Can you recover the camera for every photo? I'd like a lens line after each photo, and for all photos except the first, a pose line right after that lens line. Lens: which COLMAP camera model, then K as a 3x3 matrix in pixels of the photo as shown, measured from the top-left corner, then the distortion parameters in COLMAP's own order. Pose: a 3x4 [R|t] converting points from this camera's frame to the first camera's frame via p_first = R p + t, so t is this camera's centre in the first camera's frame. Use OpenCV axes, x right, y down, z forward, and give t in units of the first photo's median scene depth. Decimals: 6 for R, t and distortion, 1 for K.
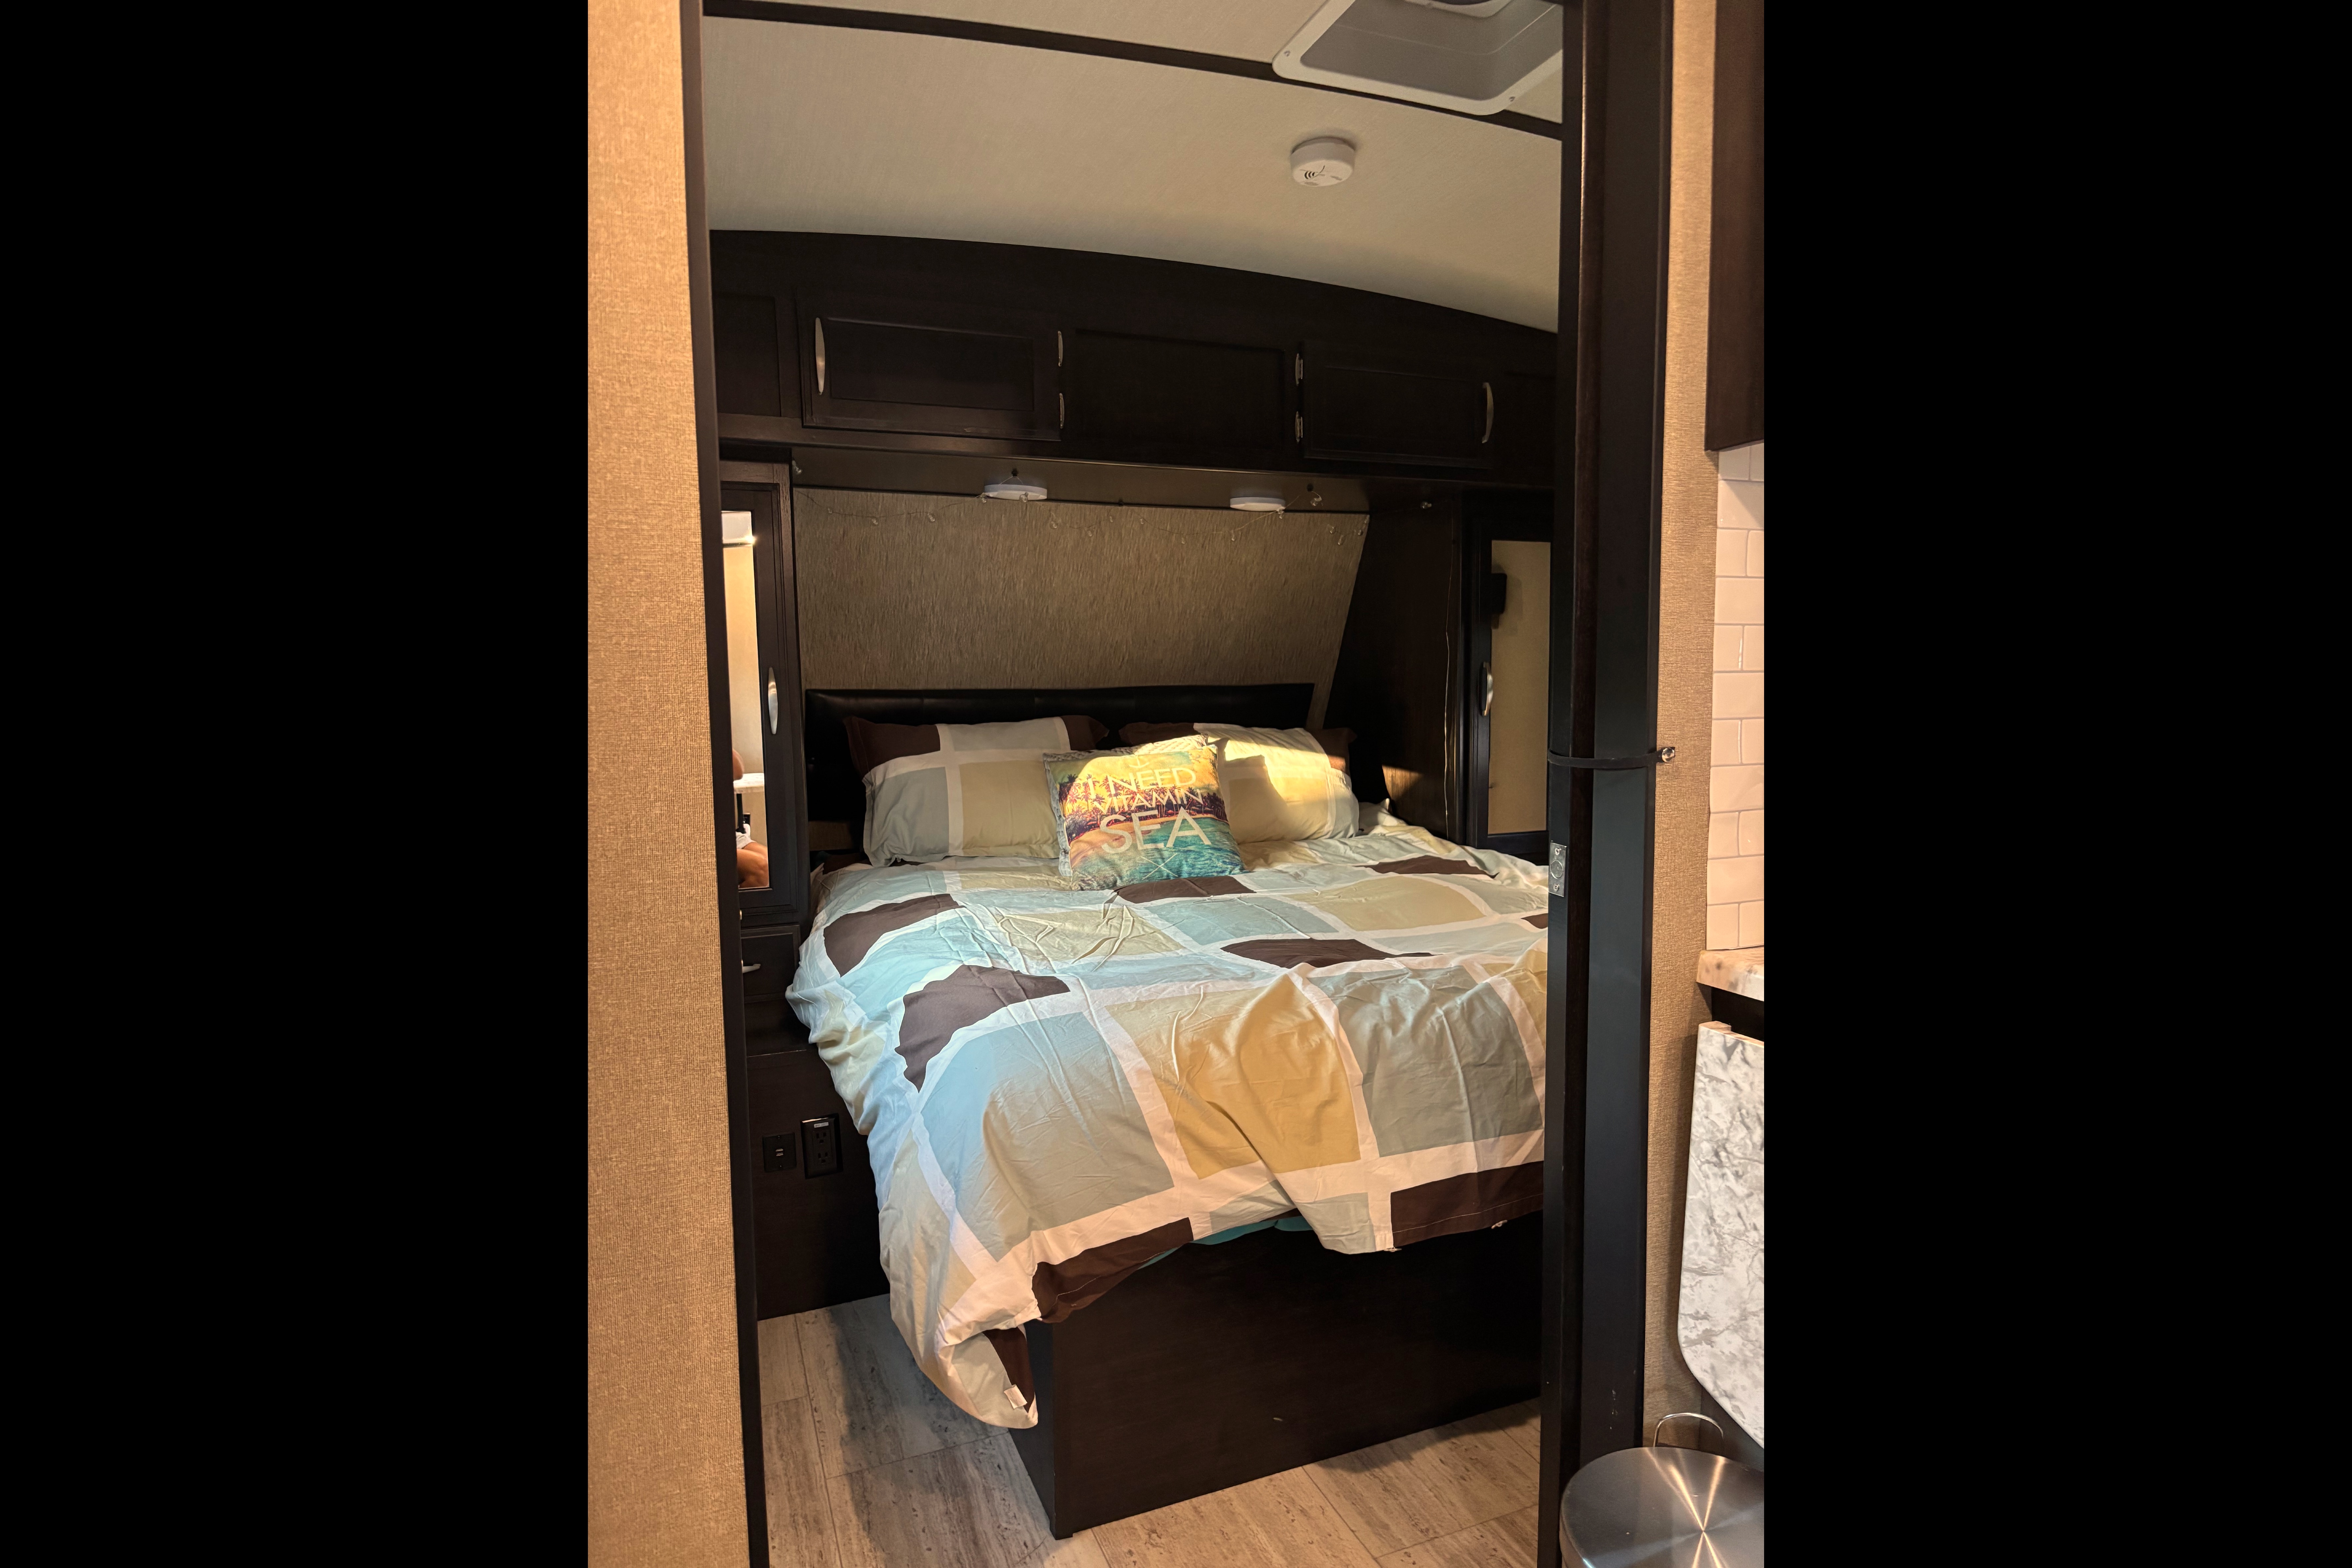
lens RADIAL K [[1207.9, 0, 1159.3], [0, 1207.9, 781.3], [0, 0, 1]] dist [0.021011, -0.012899]
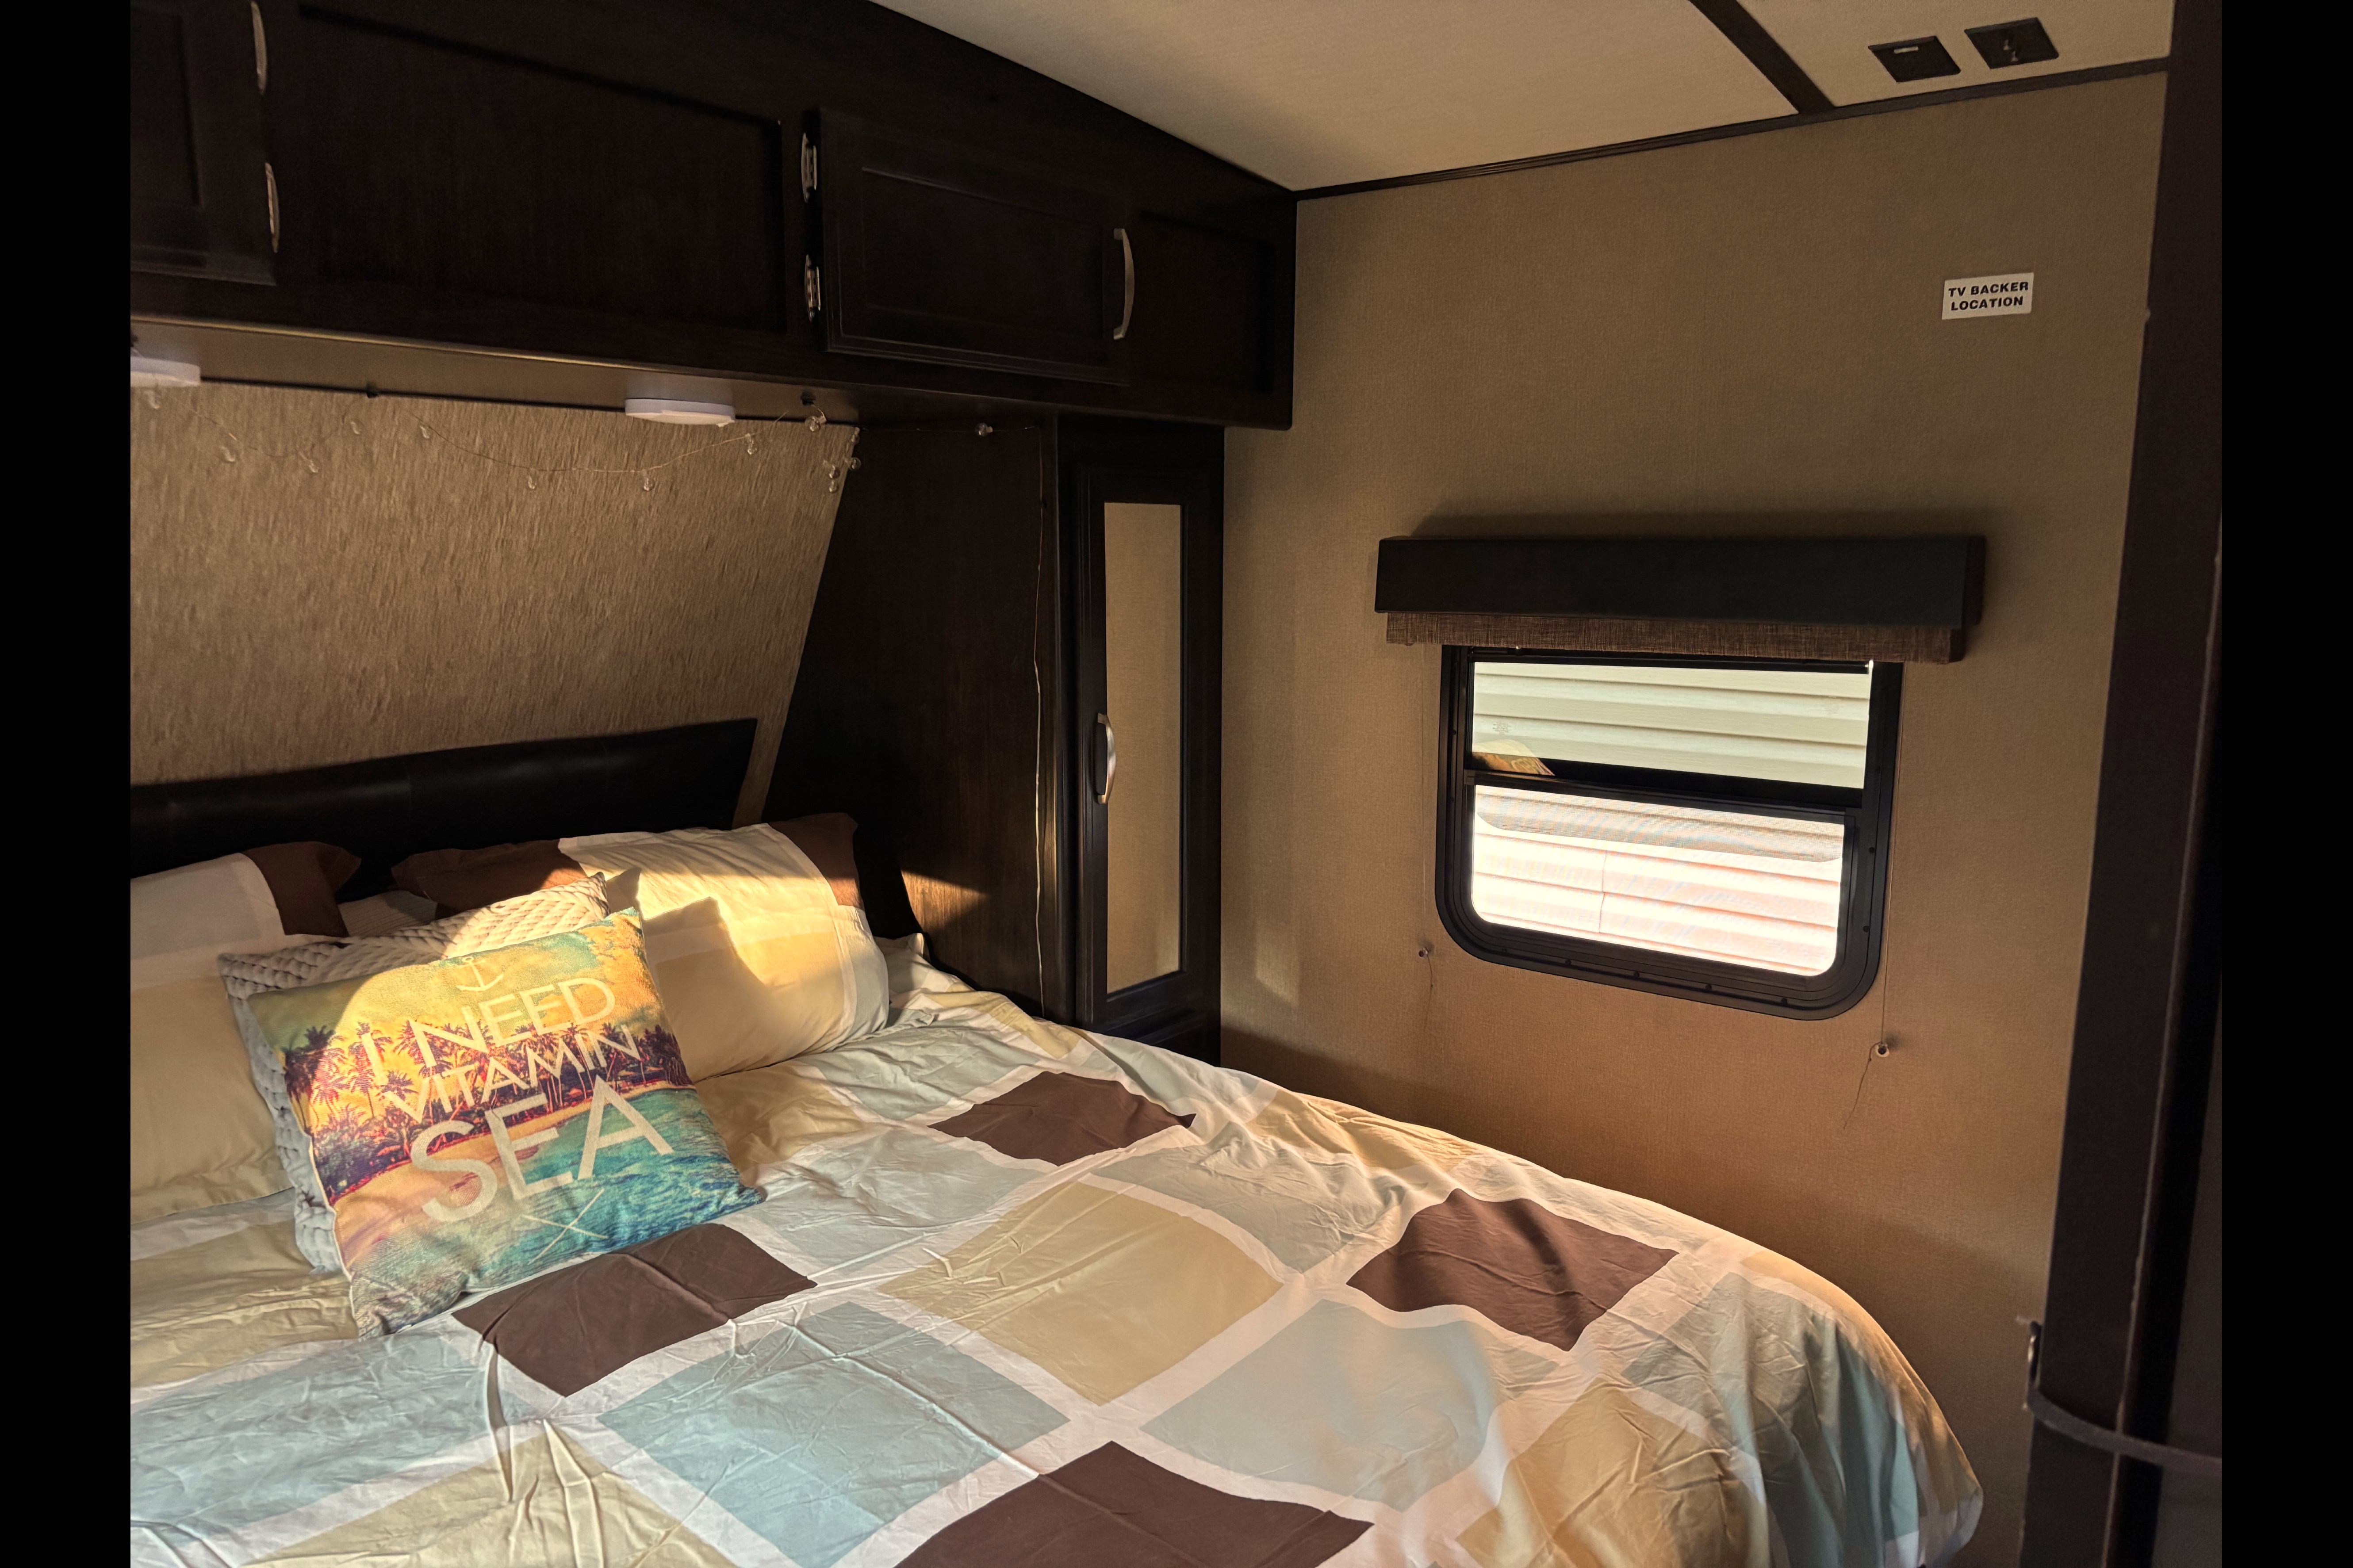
lens RADIAL K [[1610.4, 0, 1229.3], [0, 1610.4, 781.8], [0, 0, 1]] dist [0.028411, -0.017928]
pose [[0.861354, -0.058167, 0.504663, -0.081379], [0.025677, 0.997138, 0.071105, -0.132118], [-0.507355, -0.048288, 0.860383, 0.331617]]
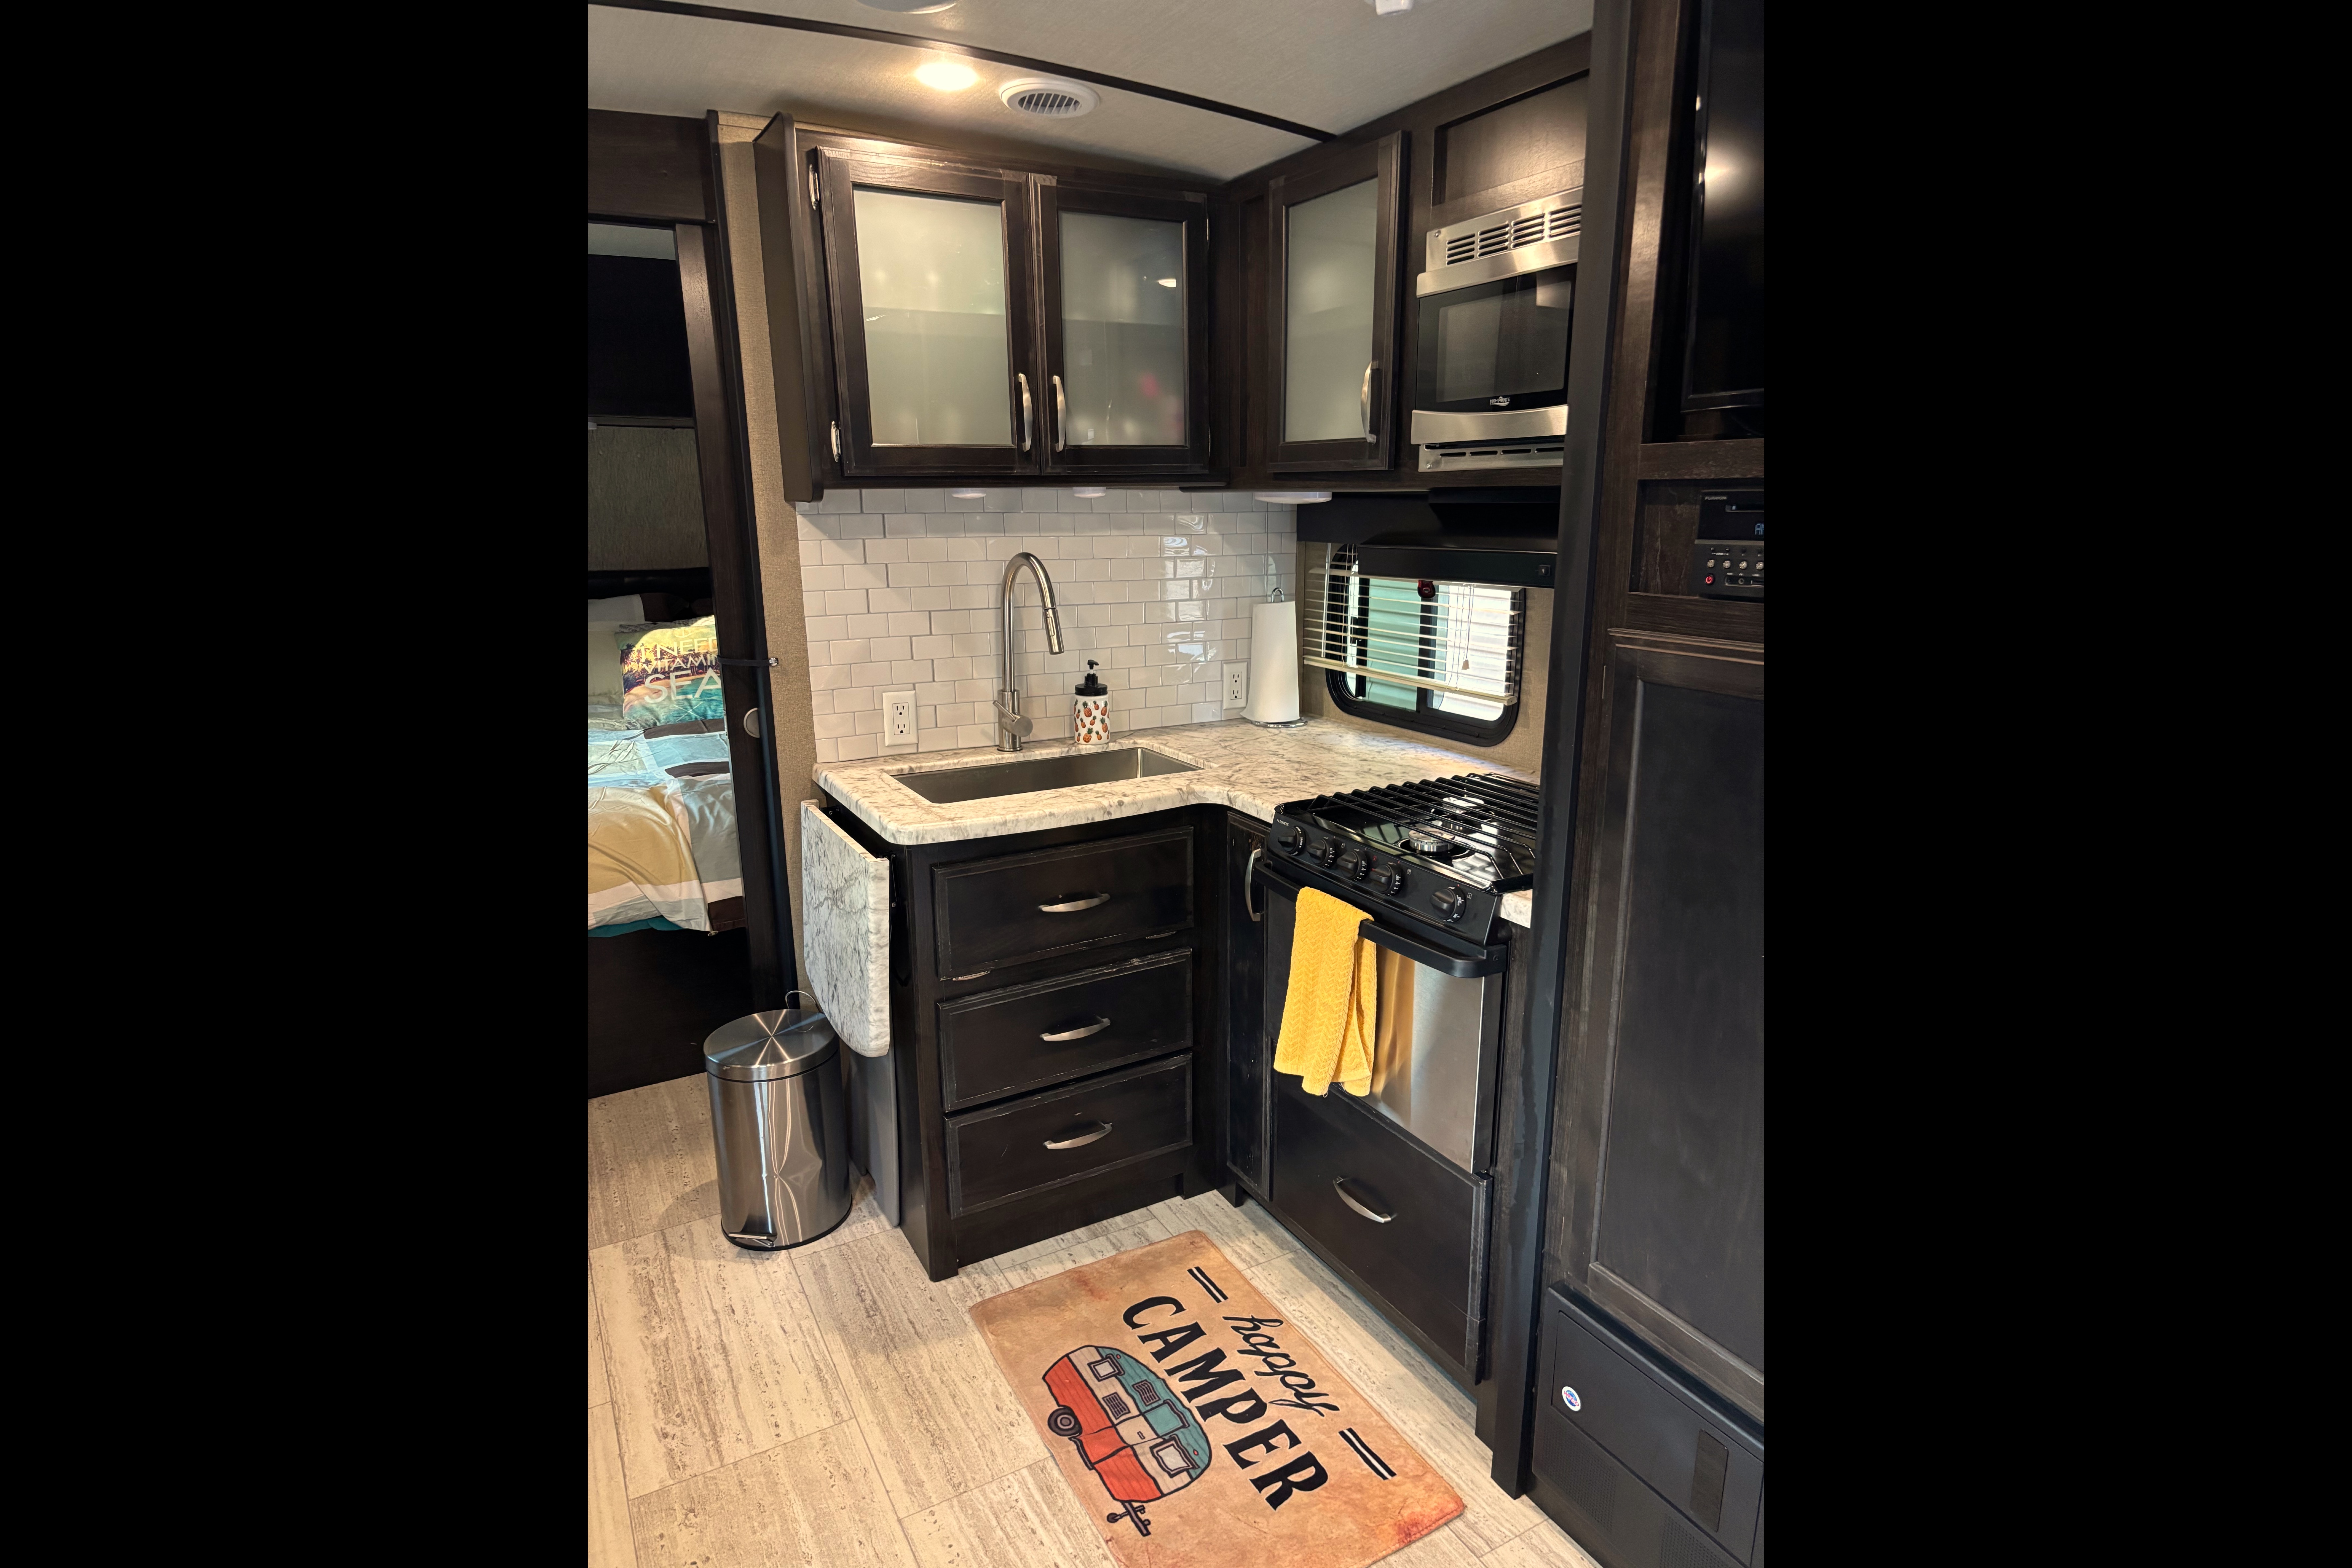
lens RADIAL K [[1207.9, 0, 1179.1], [0, 1207.9, 789.0], [0, 0, 1]] dist [0.021011, -0.012899]
pose [[0.989895, -0.027410, 0.139129, 0.349320], [0.005567, 0.987896, 0.155016, -0.052543], [-0.141694, -0.152675, 0.978066, -0.444300]]
